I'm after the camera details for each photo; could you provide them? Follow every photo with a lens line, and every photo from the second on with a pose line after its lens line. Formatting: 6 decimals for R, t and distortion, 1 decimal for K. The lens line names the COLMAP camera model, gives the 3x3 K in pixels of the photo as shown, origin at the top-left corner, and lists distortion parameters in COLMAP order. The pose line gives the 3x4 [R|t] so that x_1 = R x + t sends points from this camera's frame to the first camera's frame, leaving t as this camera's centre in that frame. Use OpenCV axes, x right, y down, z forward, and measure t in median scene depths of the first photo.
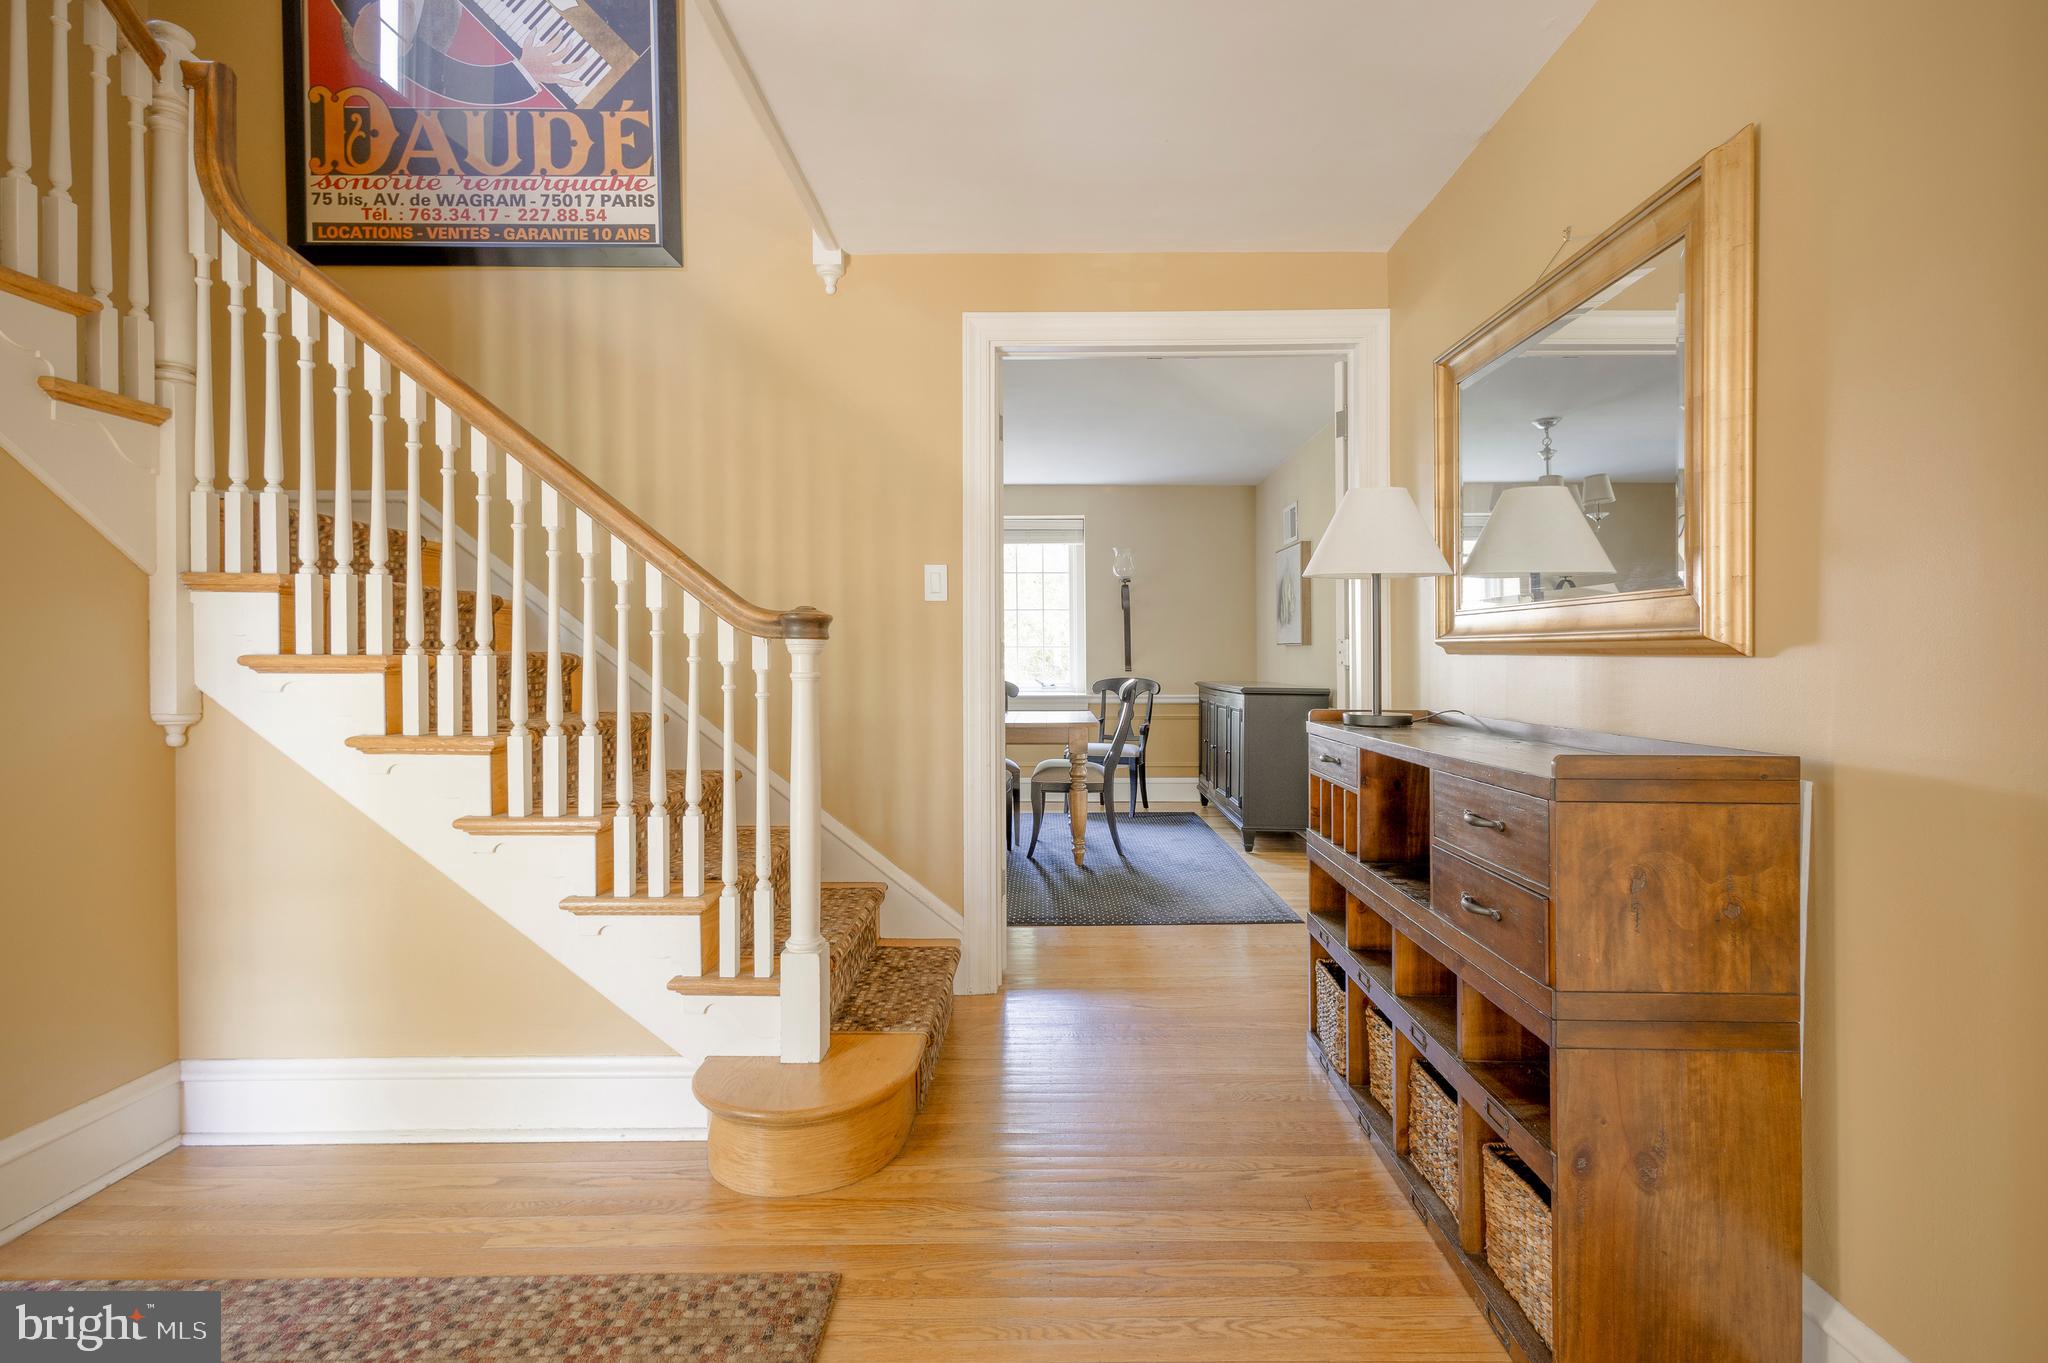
lens RADIAL K [[943.7, 0, 1035.9], [0, 943.7, 672.0], [0, 0, 1]] dist [0.010835, -0.003801]
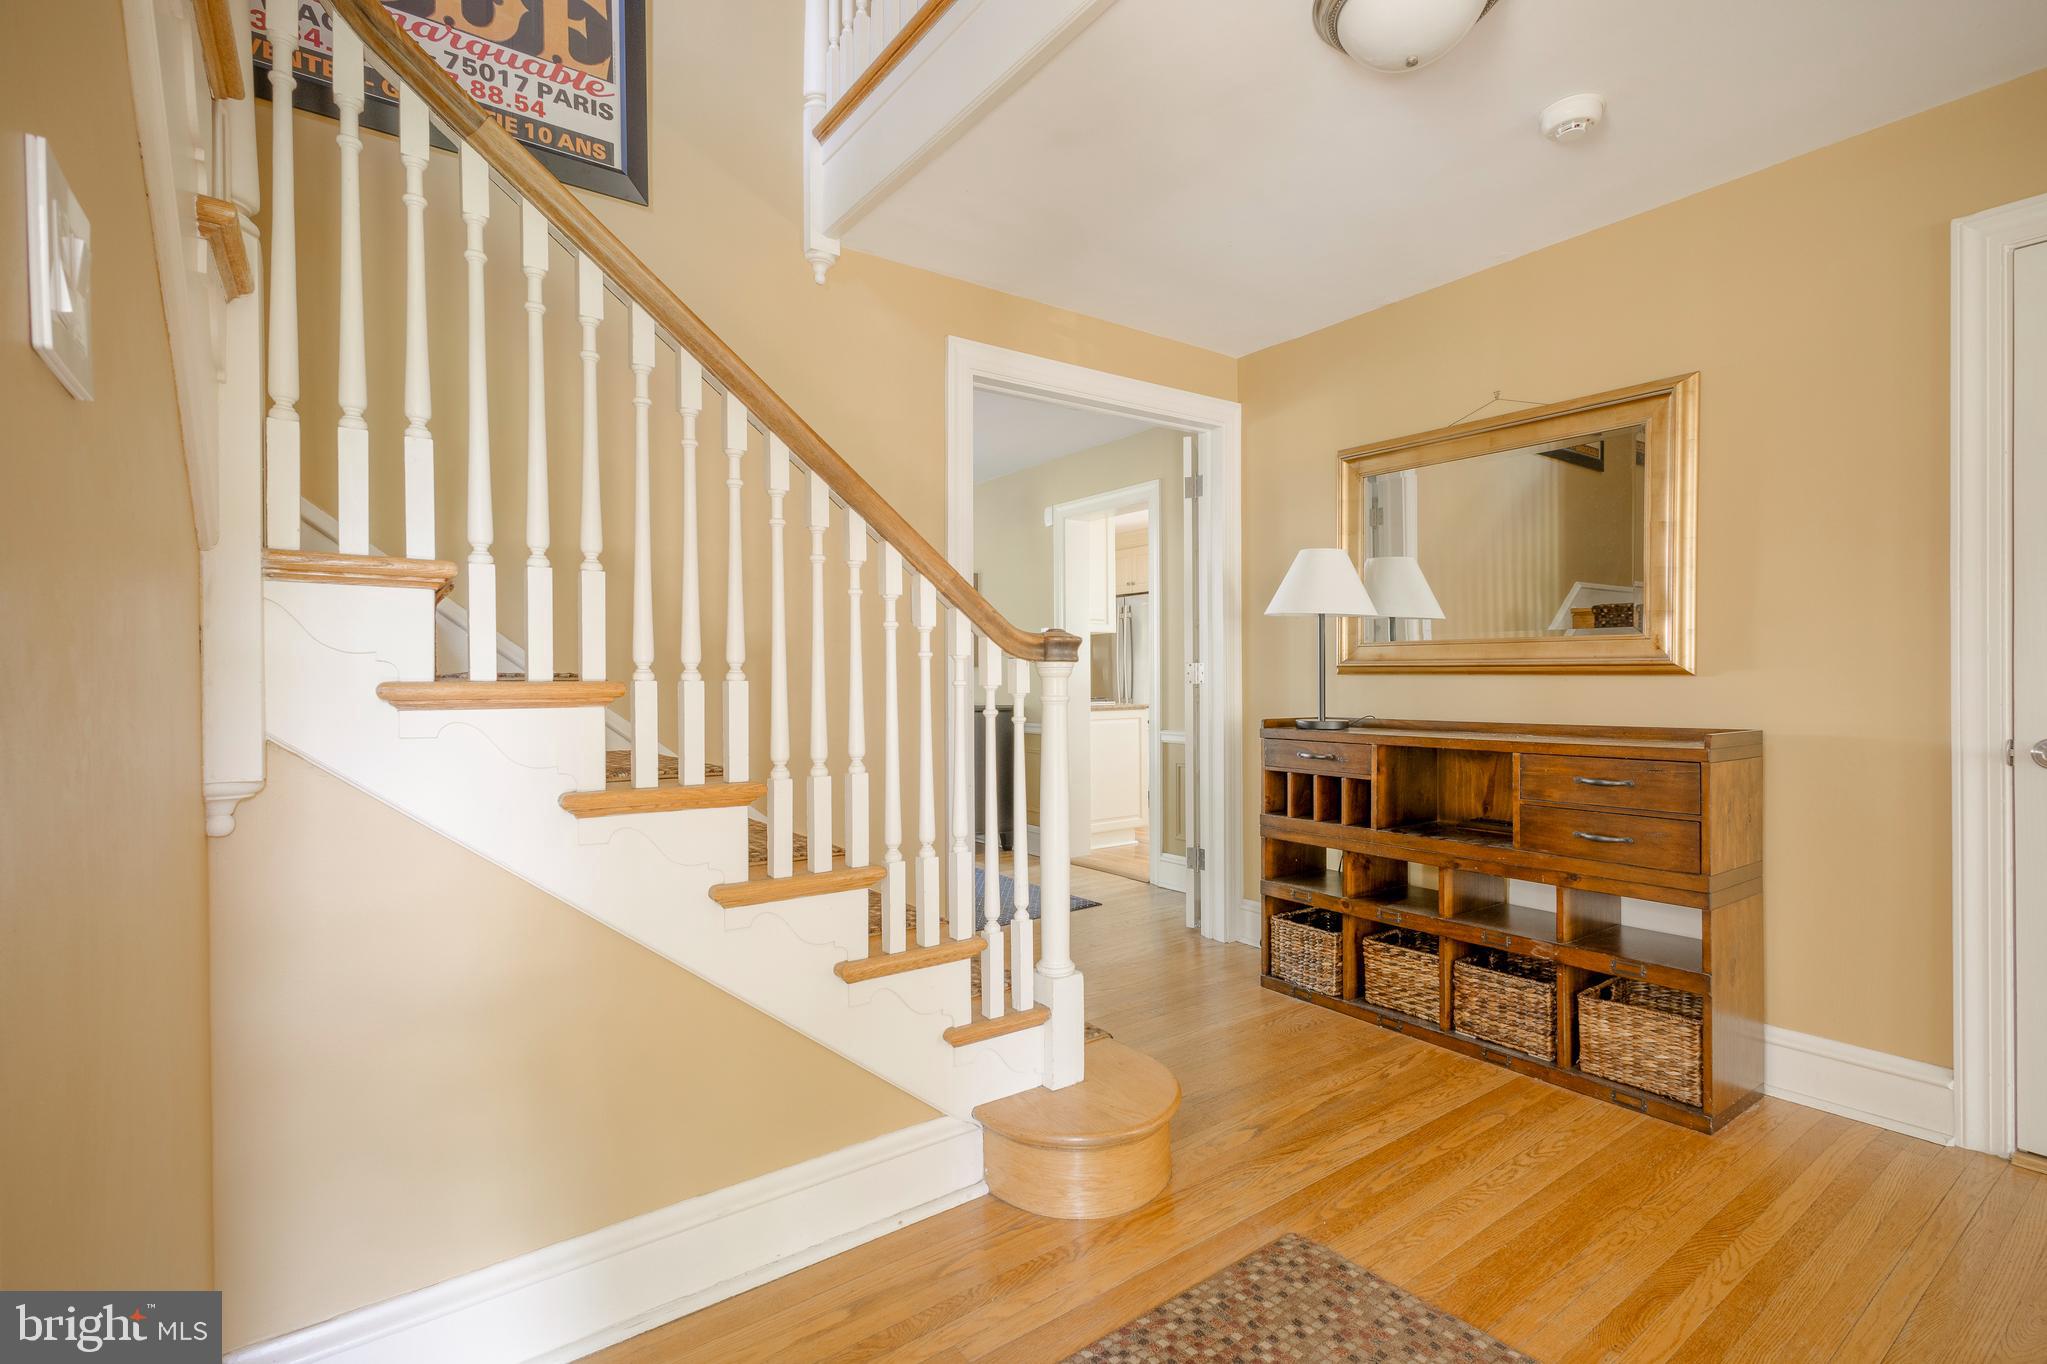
lens RADIAL K [[918.8, 0, 1038.0], [0, 918.8, 689.9], [0, 0, 1]] dist [0.014046, -0.004509]
pose [[0.812357, -0.013691, 0.583000, -0.592249], [0.014125, 0.999893, 0.003800, -0.006567], [-0.582989, 0.005148, 0.812464, 0.158715]]
